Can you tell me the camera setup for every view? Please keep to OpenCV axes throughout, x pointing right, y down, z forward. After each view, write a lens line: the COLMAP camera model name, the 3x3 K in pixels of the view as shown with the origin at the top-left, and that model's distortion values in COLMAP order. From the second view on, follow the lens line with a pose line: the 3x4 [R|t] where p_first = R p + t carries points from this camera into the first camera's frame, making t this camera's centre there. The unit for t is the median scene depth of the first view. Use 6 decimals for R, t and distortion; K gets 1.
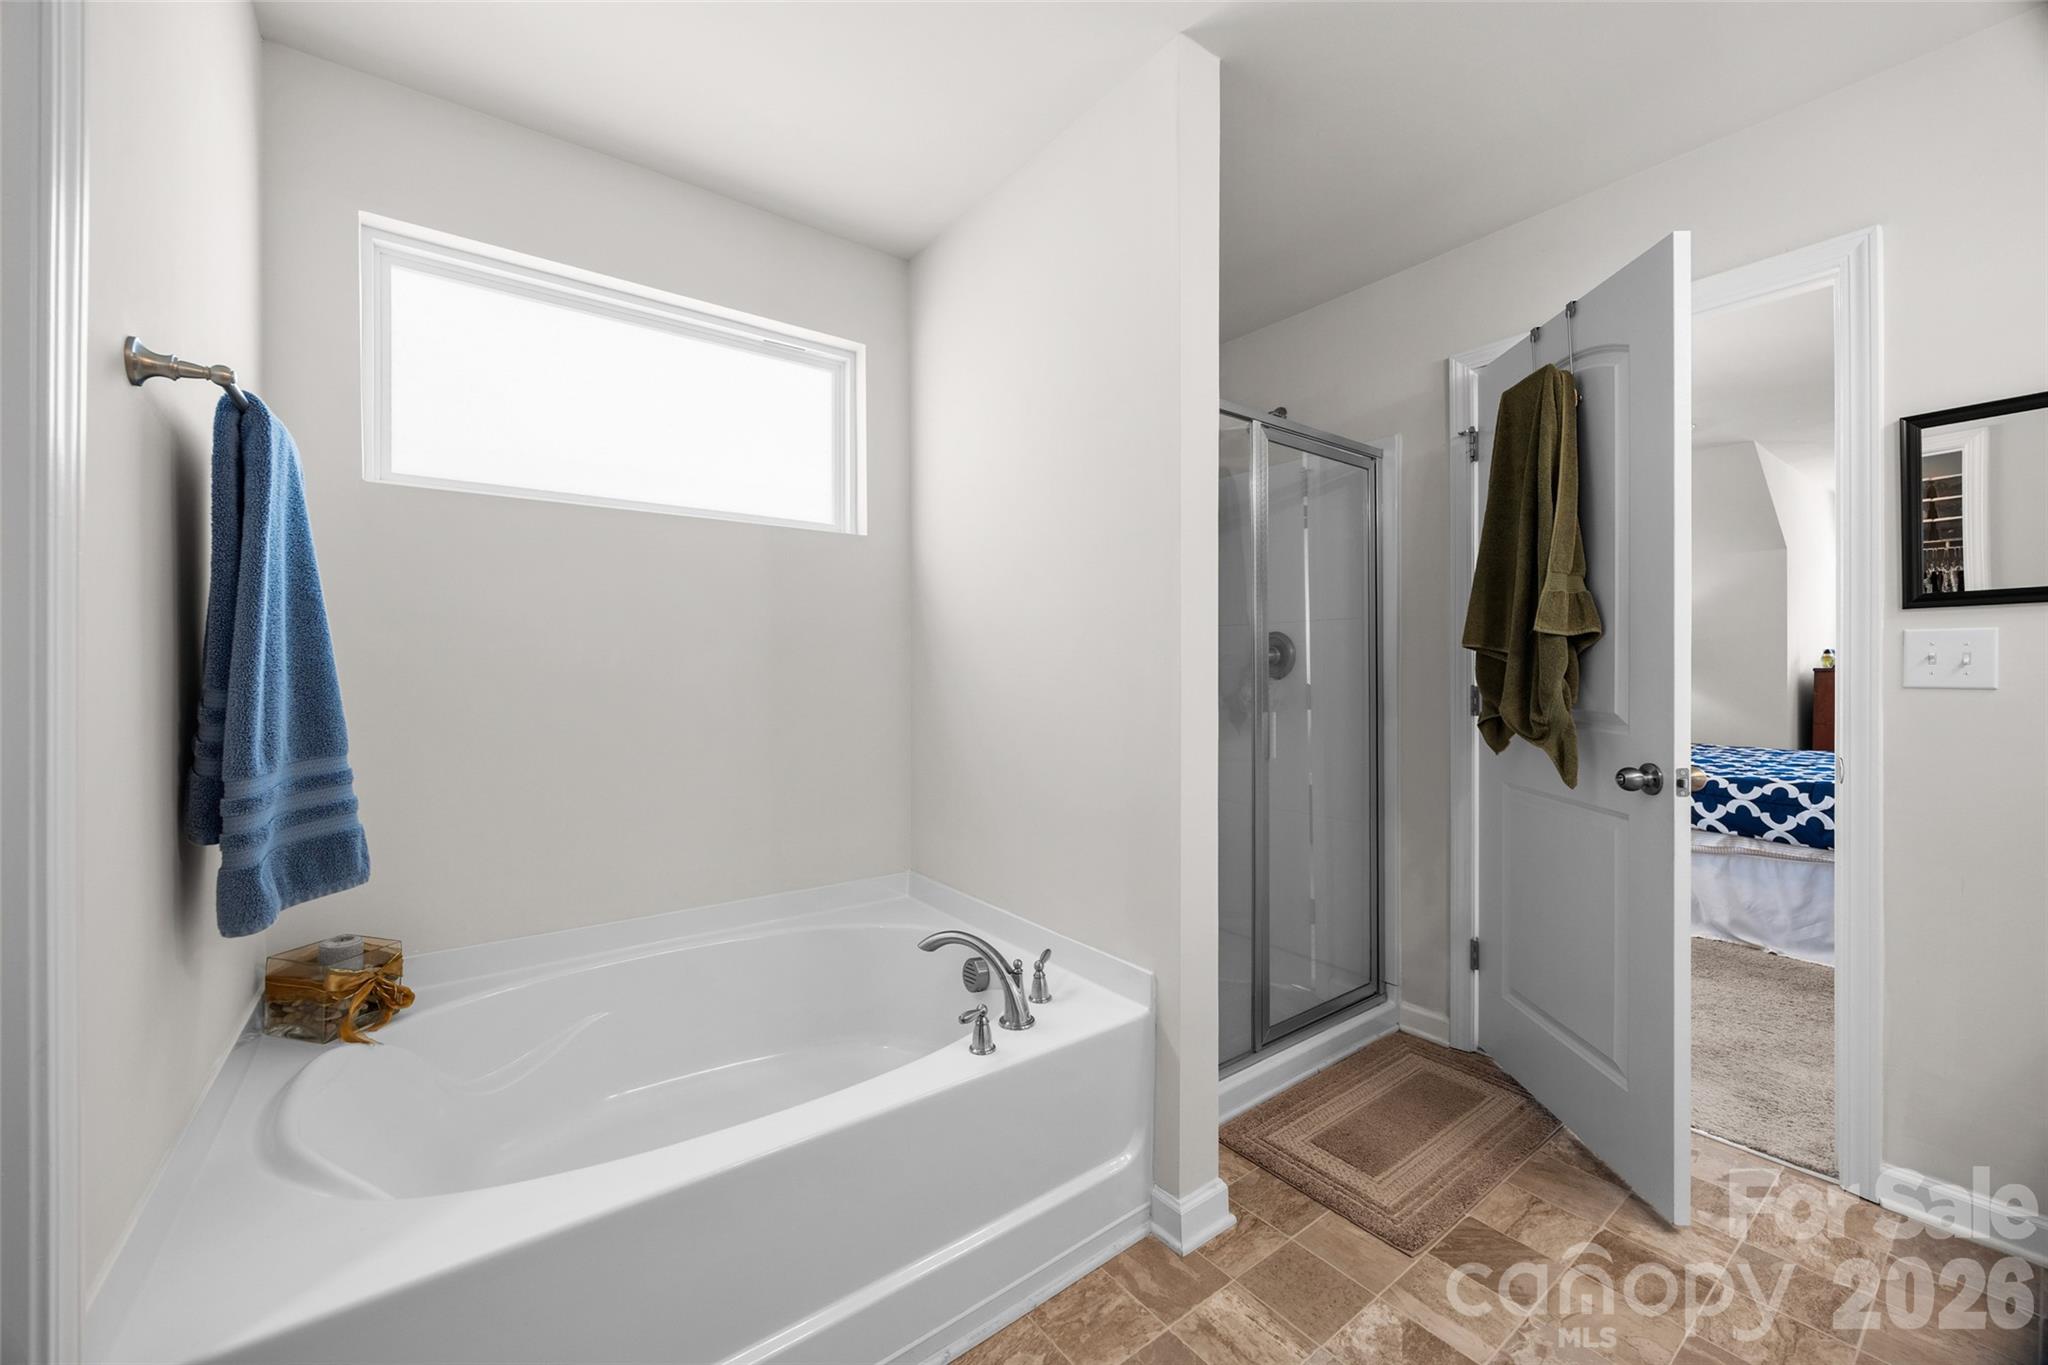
lens RADIAL K [[795.8, 0, 1025.3], [0, 795.8, 675.9], [0, 0, 1]] dist [-0.000717, -0.000042]
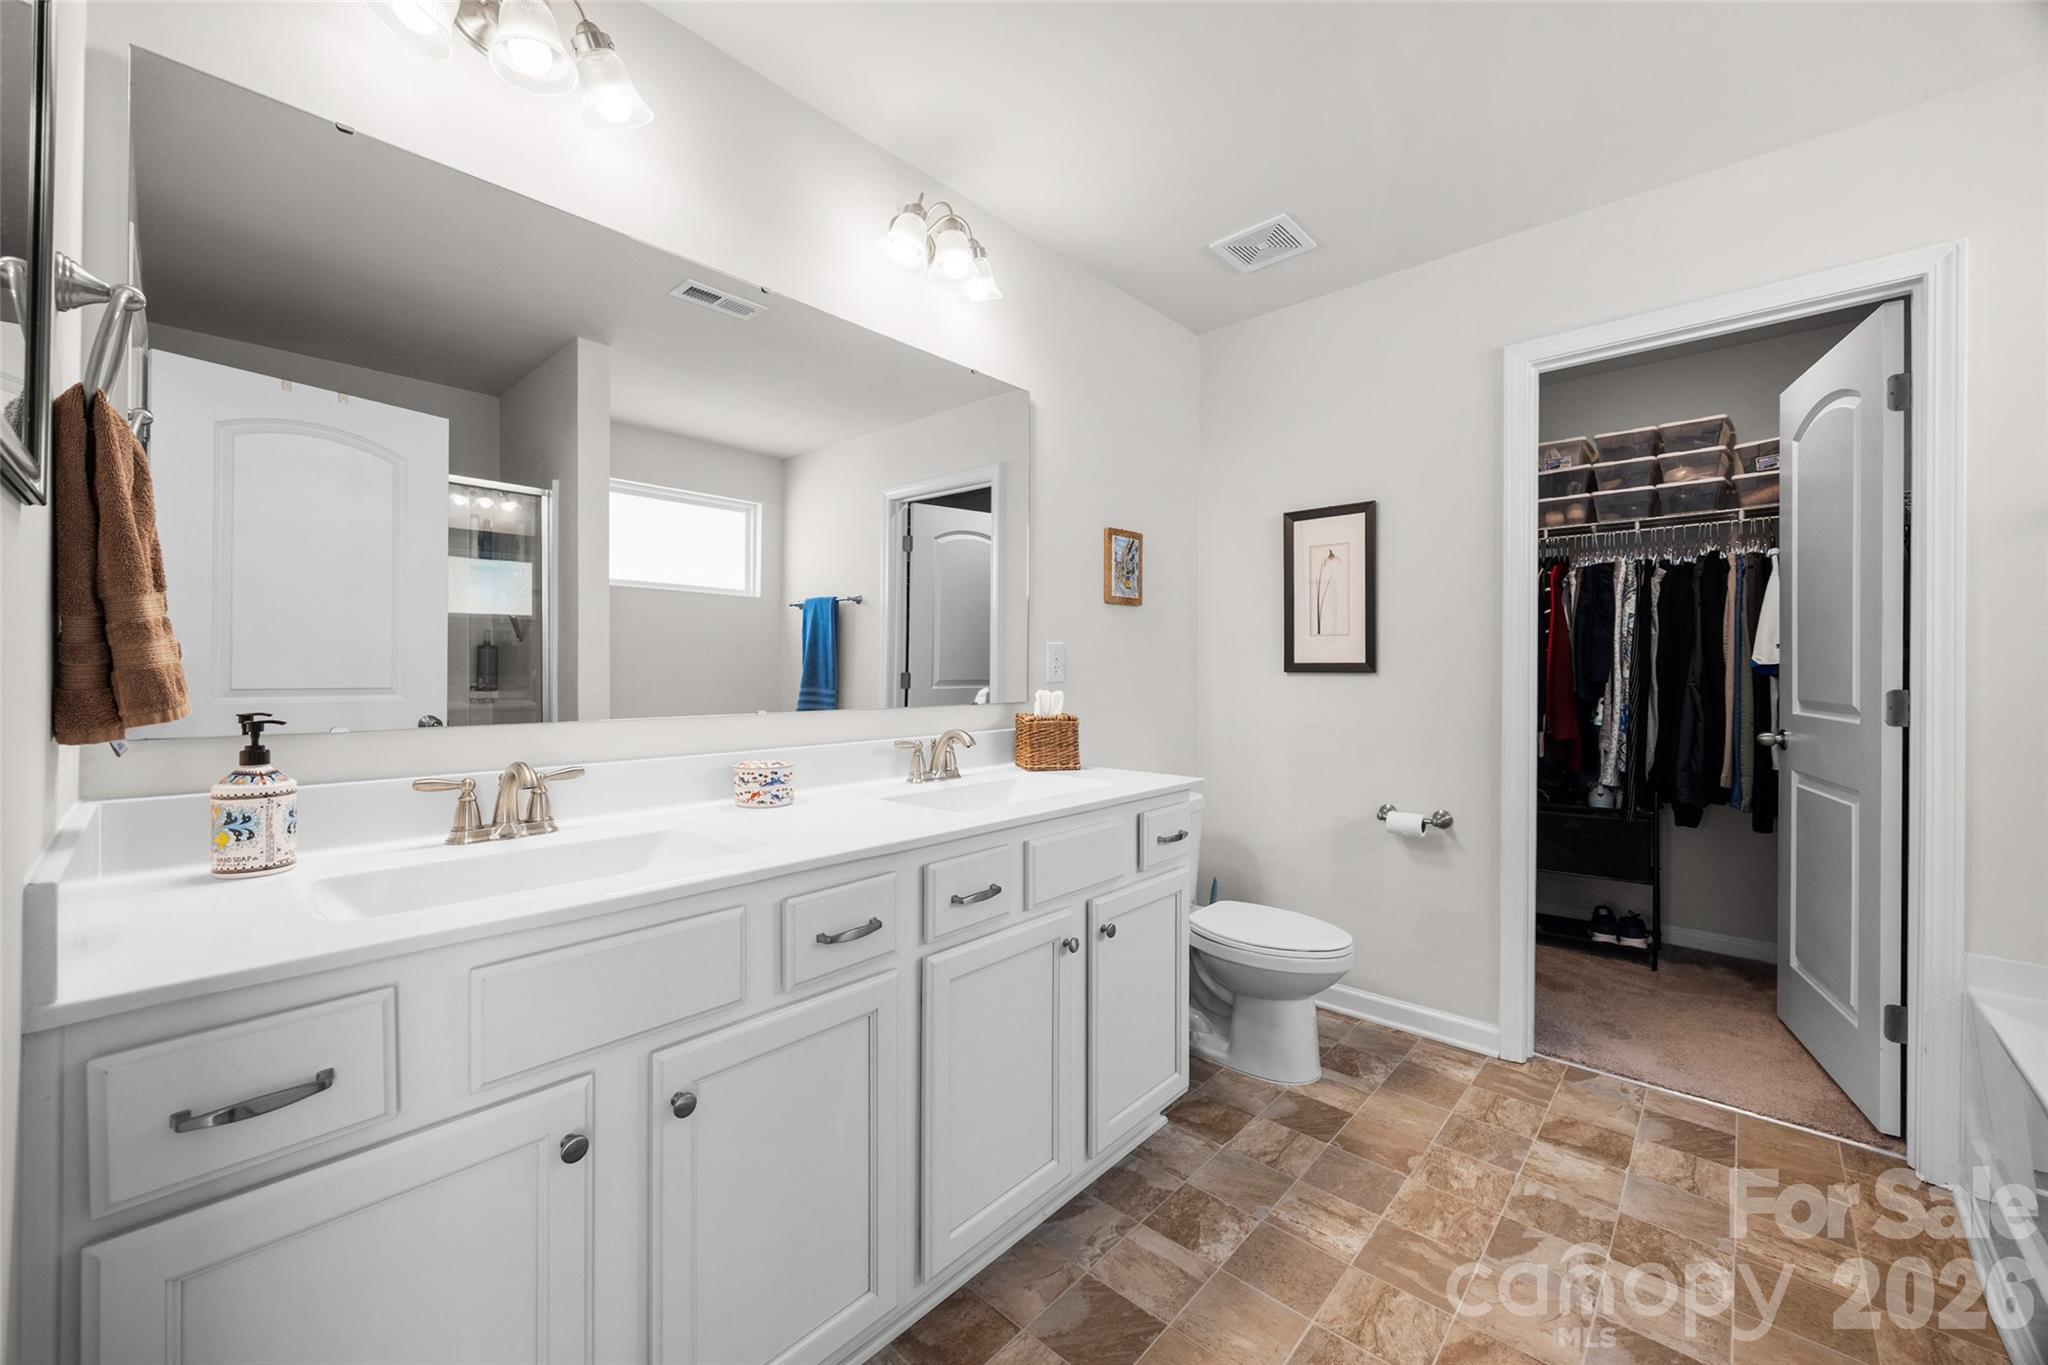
lens RADIAL K [[795.8, 0, 1023.9], [0, 795.8, 672.6], [0, 0, 1]] dist [-0.000717, -0.000042]
pose [[-0.982980, -0.000494, -0.183710, 0.904953], [-0.001895, 0.999970, 0.007450, -0.016737], [0.183701, 0.007671, -0.982952, 2.010747]]
